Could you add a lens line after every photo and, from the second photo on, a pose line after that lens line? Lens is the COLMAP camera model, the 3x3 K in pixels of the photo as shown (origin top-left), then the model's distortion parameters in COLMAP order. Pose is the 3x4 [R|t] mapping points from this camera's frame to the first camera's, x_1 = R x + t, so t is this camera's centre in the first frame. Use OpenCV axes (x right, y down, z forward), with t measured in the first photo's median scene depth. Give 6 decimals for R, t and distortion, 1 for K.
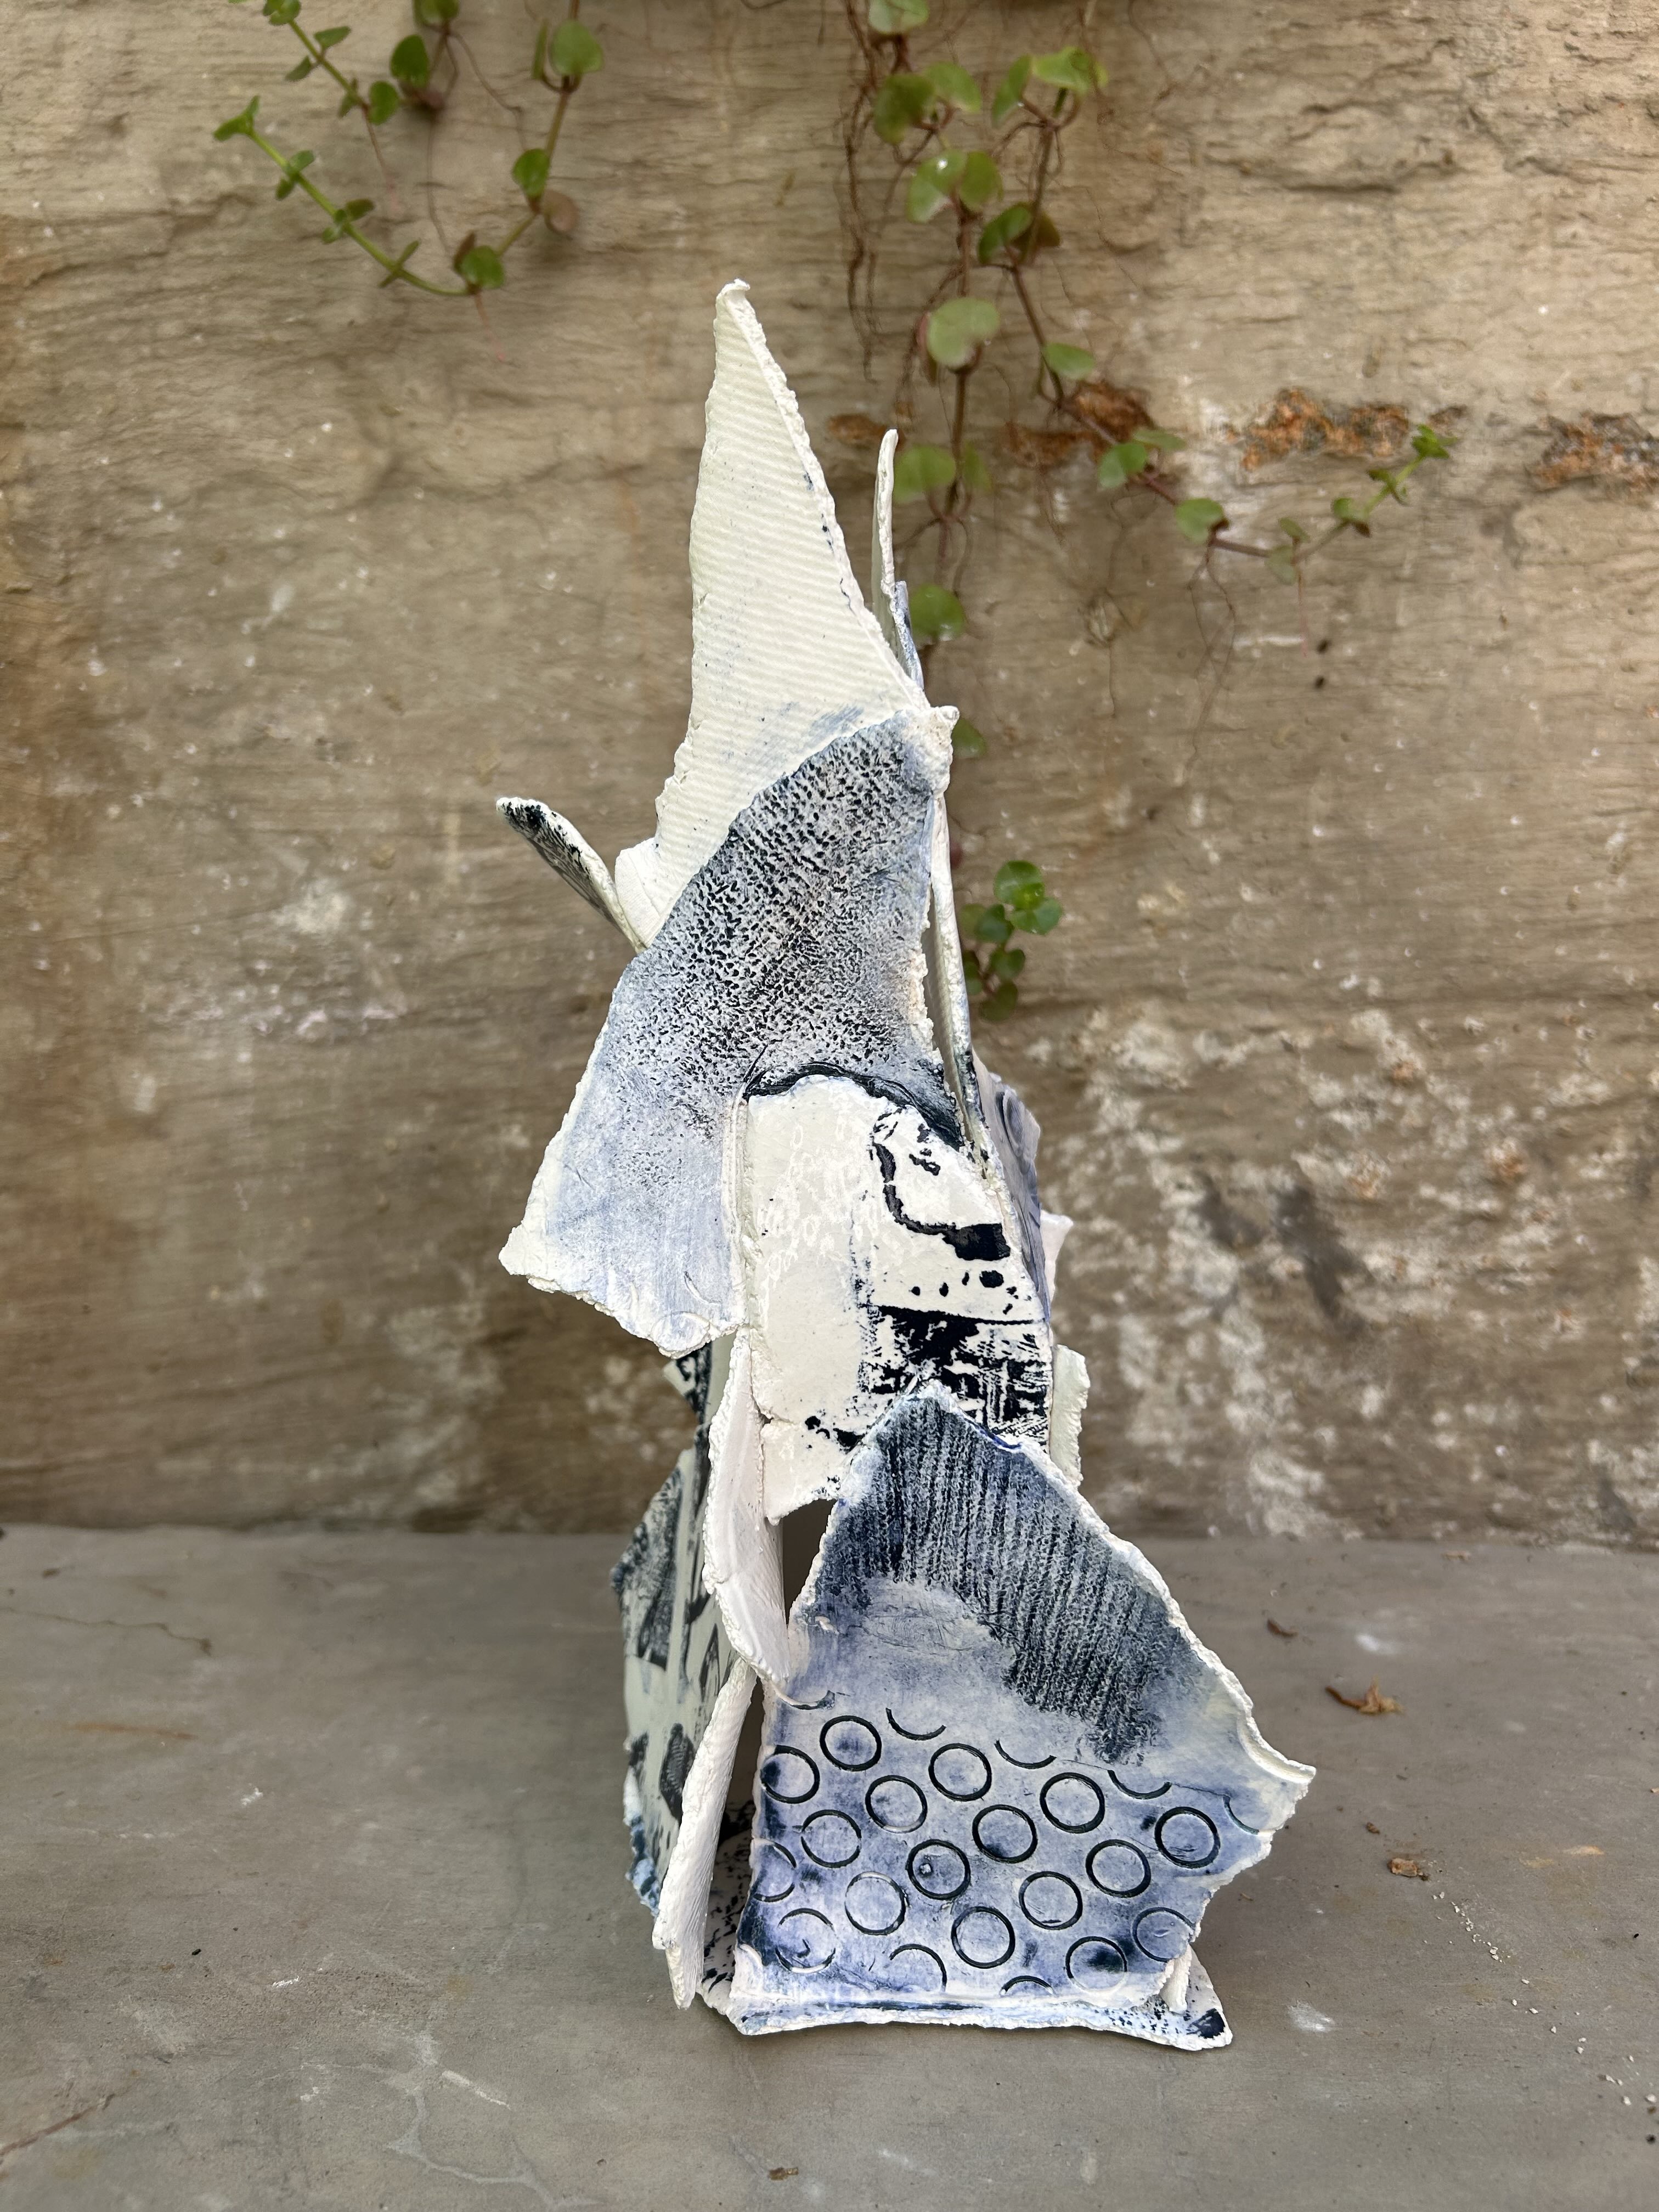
lens RADIAL K [[1716.5, 0, 826.8], [0, 1716.5, 1126.8], [0, 0, 1]] dist [0.011658, -0.030542]
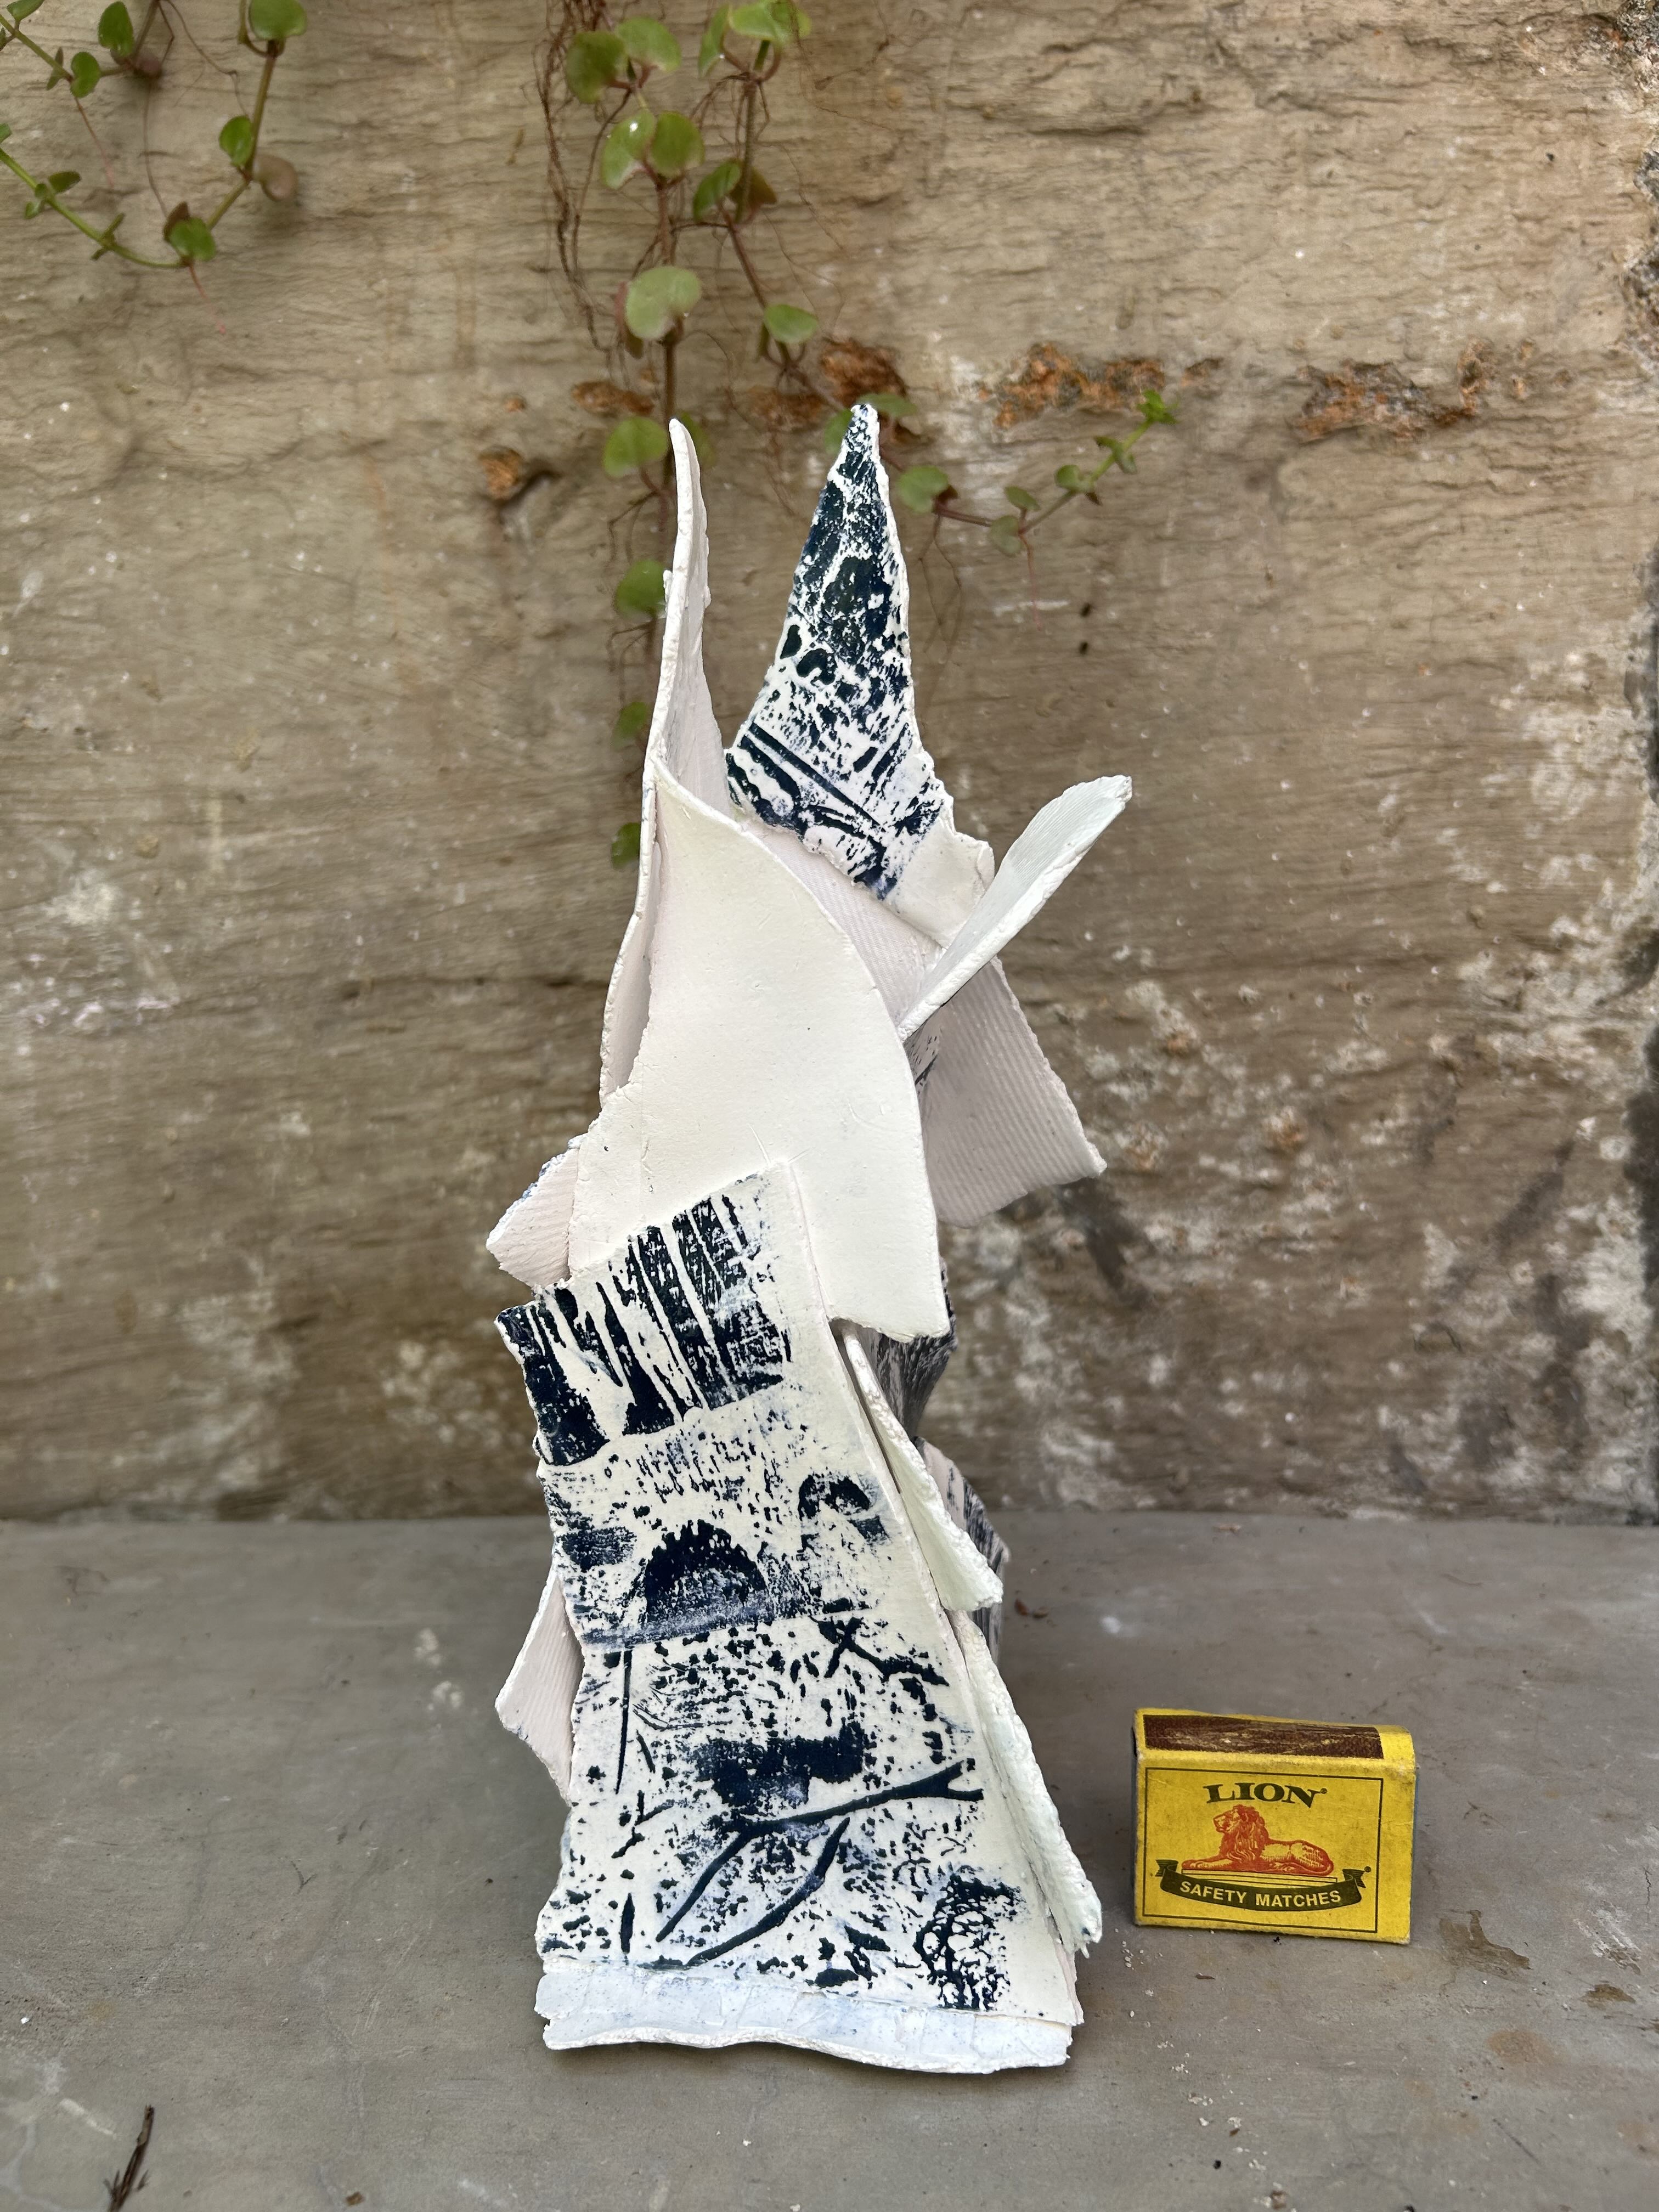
lens RADIAL K [[1716.5, 0, 826.1], [0, 1716.5, 1119.9], [0, 0, 1]] dist [0.011658, -0.030542]
pose [[0.999710, -0.022035, -0.009705, 0.140607], [0.022473, 0.998614, 0.047589, -0.038843], [0.008643, -0.047793, 0.998820, 0.008462]]
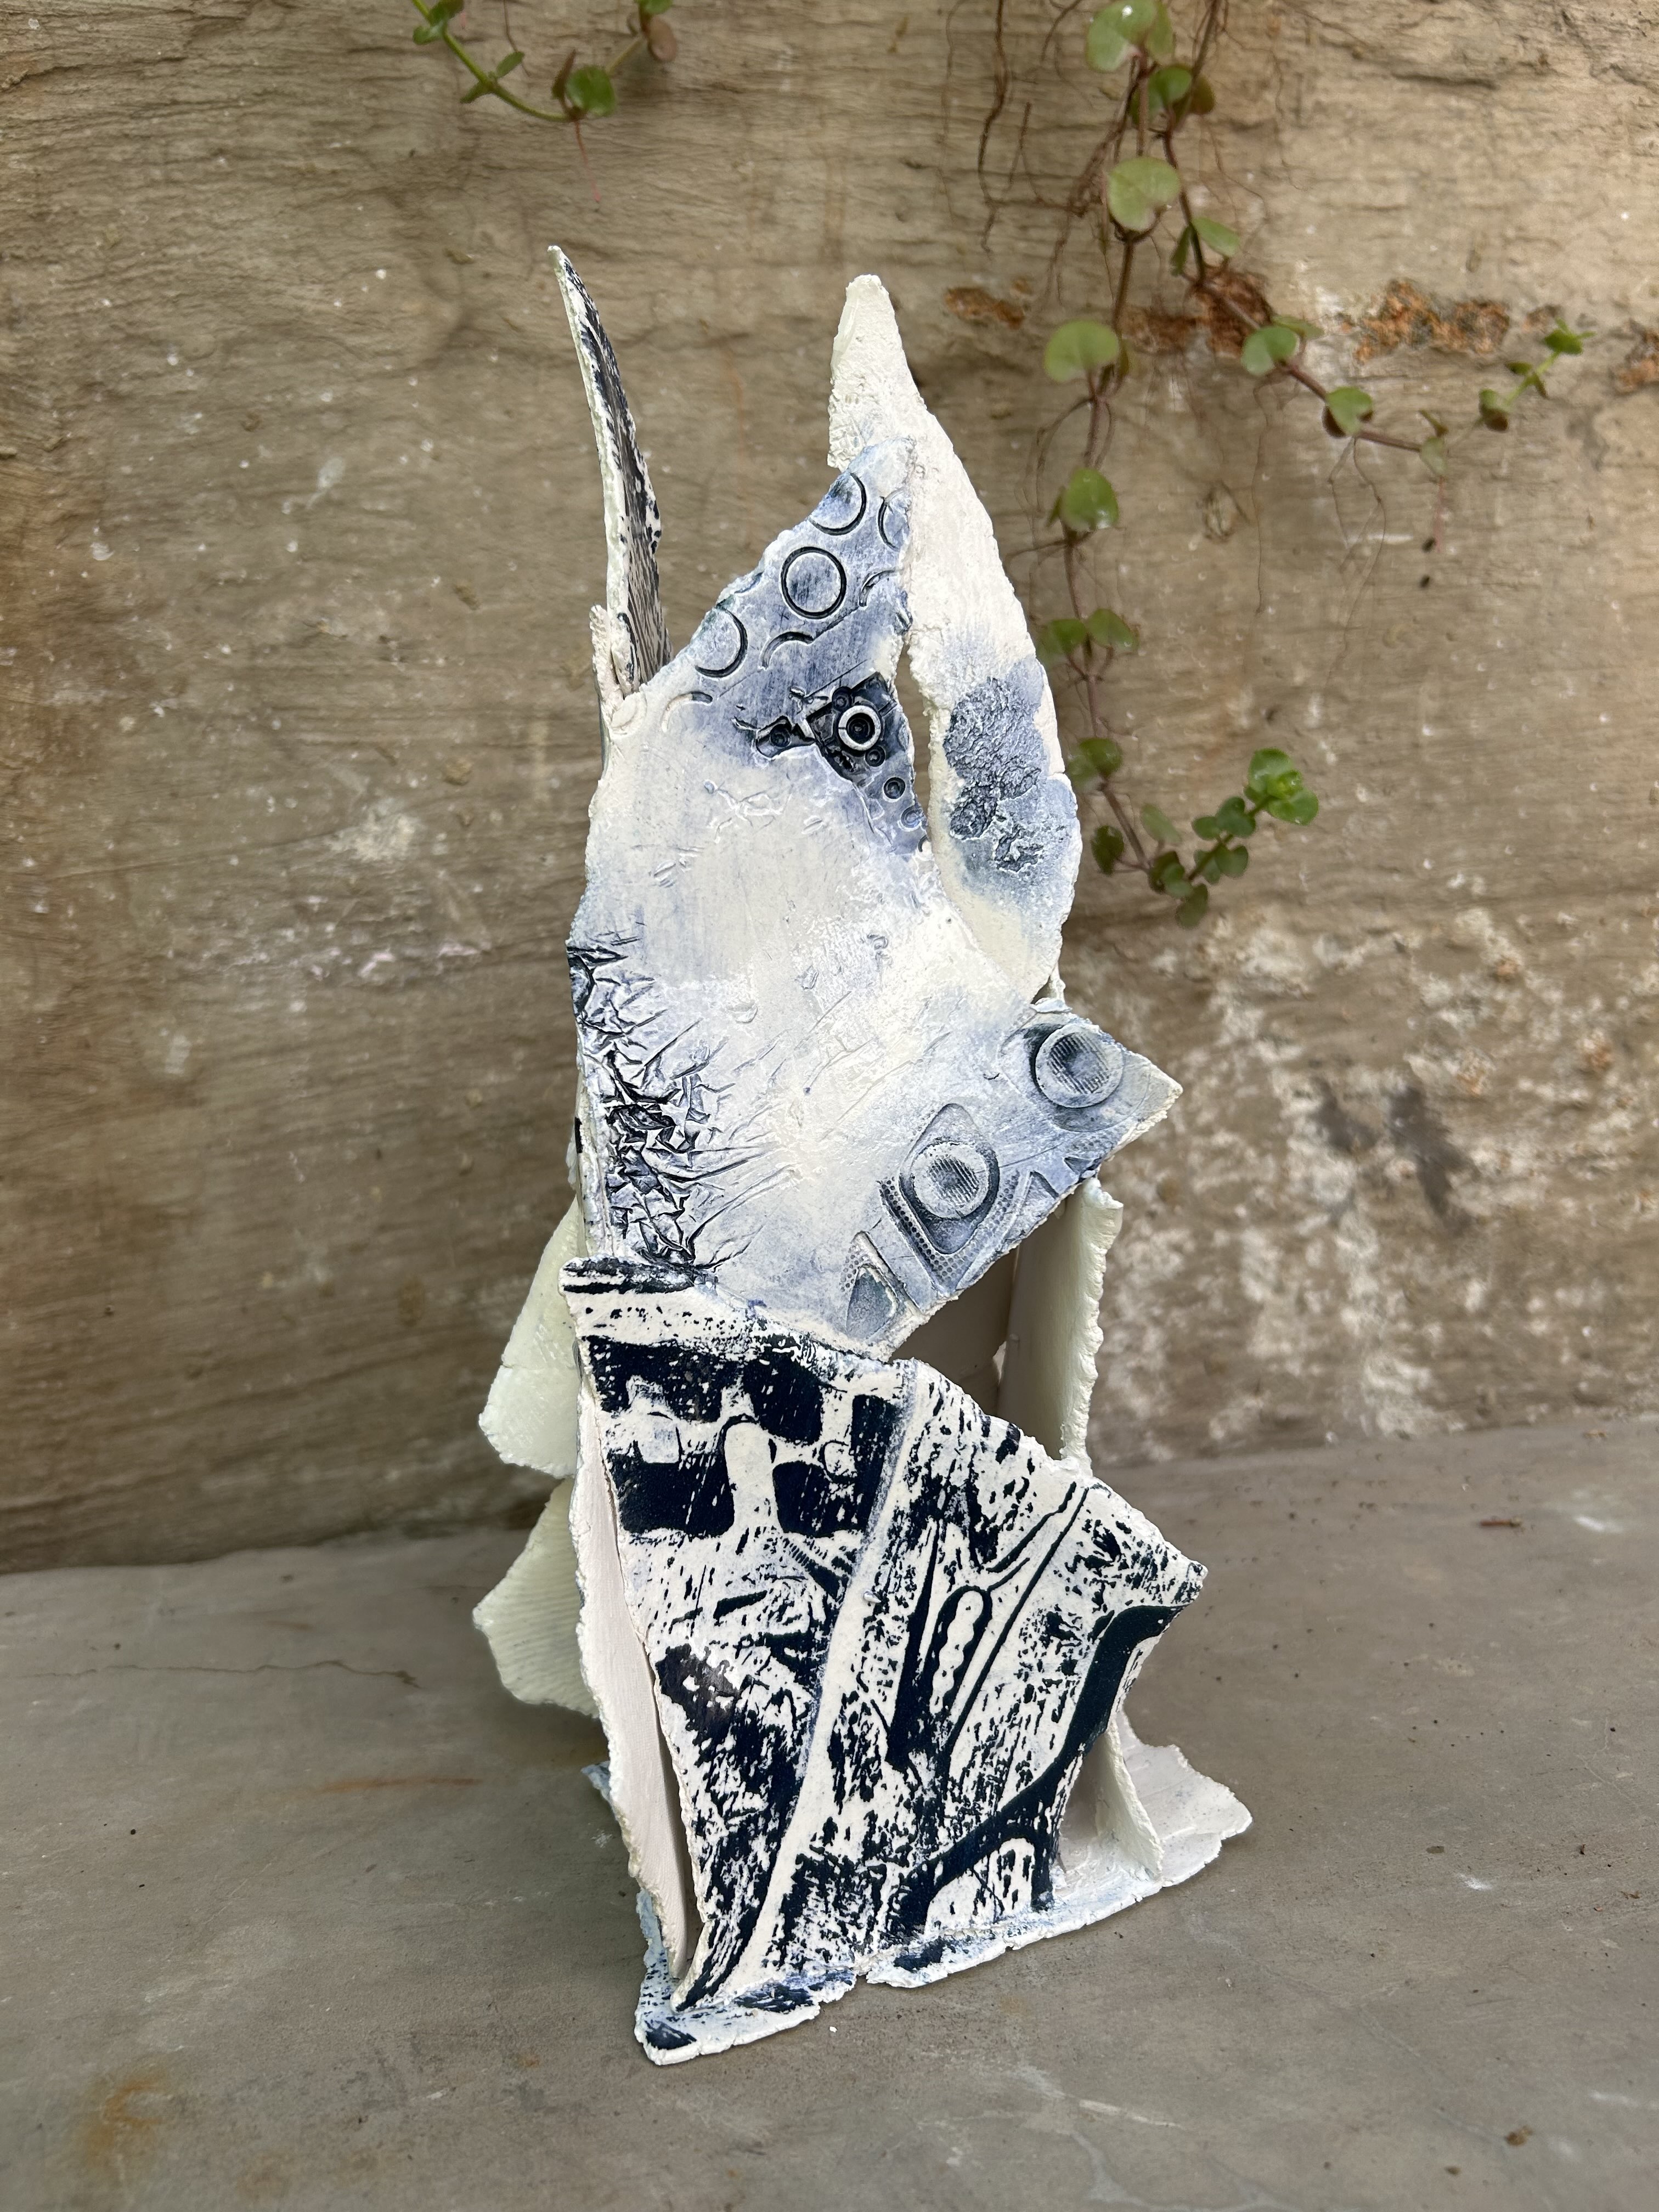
lens RADIAL K [[1716.5, 0, 824.3], [0, 1716.5, 1119.9], [0, 0, 1]] dist [0.011658, -0.030542]
pose [[0.973595, -0.059255, 0.220458, -0.286450], [0.054273, 0.998117, 0.028593, 0.006541], [-0.221737, -0.015874, 0.974977, 0.096075]]
